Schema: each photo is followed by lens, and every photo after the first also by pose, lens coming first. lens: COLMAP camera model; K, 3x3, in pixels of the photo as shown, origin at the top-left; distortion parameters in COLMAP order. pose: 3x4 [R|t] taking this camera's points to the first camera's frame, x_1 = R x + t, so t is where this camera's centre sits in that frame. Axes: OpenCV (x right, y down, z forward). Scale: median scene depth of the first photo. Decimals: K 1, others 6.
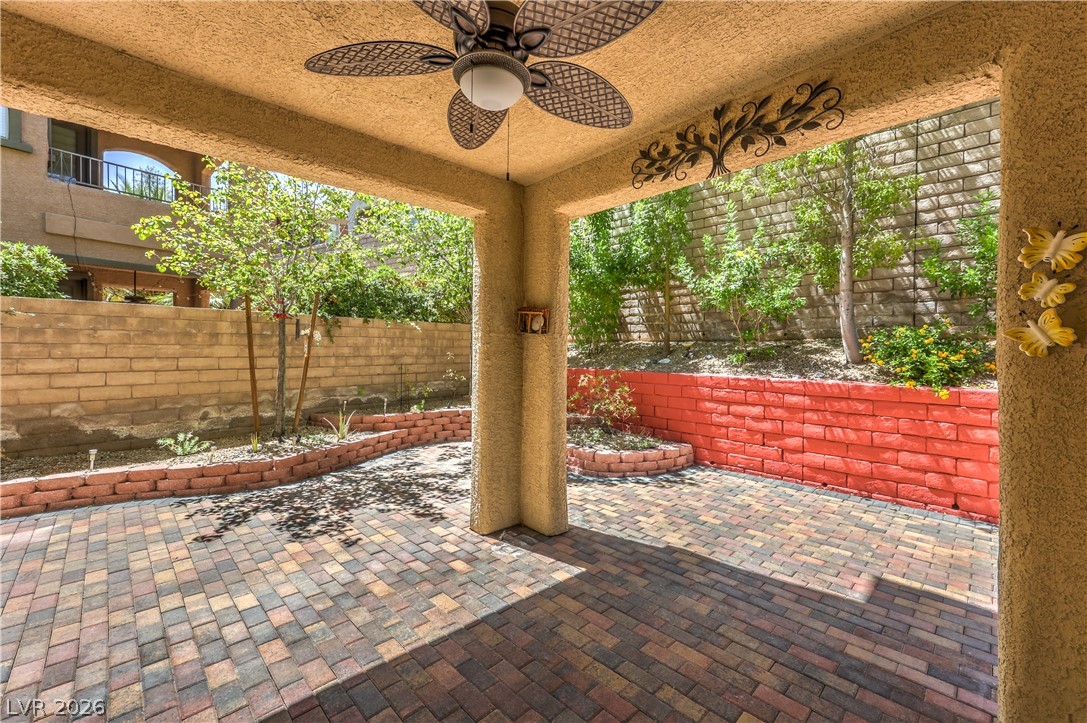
lens RADIAL K [[446.3, 0, 544.9], [0, 446.3, 350.1], [0, 0, 1]] dist [0.015742, 0.000202]
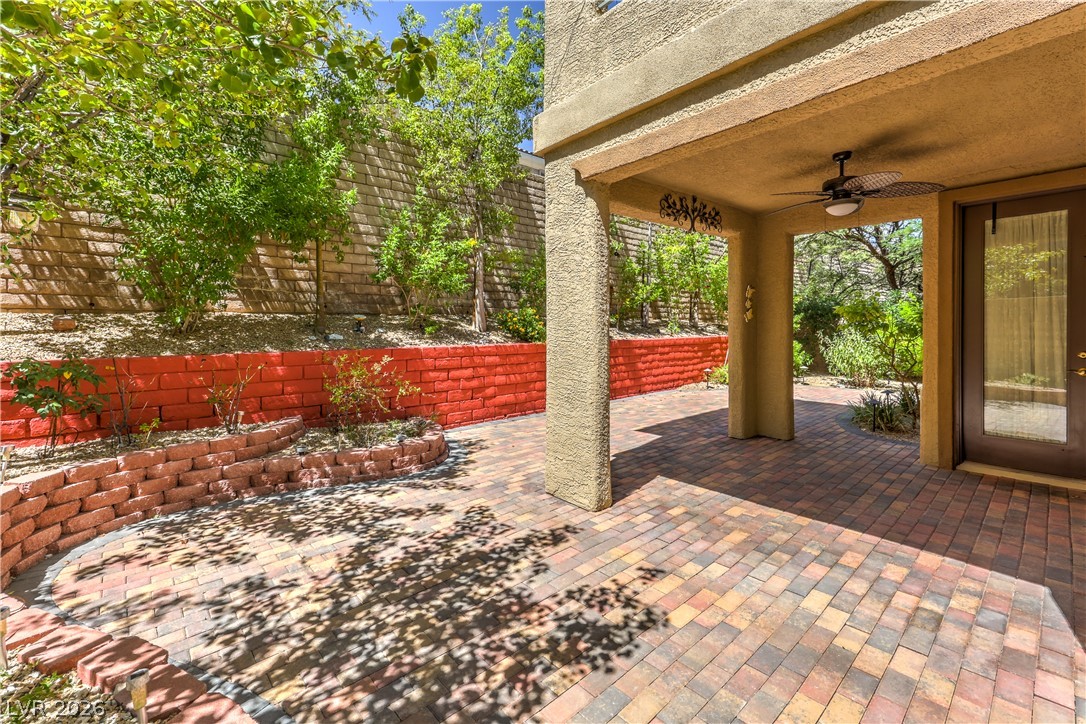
lens RADIAL K [[445.9, 0, 565.3], [0, 445.9, 333.9], [0, 0, 1]] dist [0.015742, 0.000202]
pose [[0.032722, -0.025891, 0.999129, -0.912513], [0.008870, 0.999633, 0.025614, 0.001484], [-0.999425, 0.008024, 0.032940, 0.859276]]
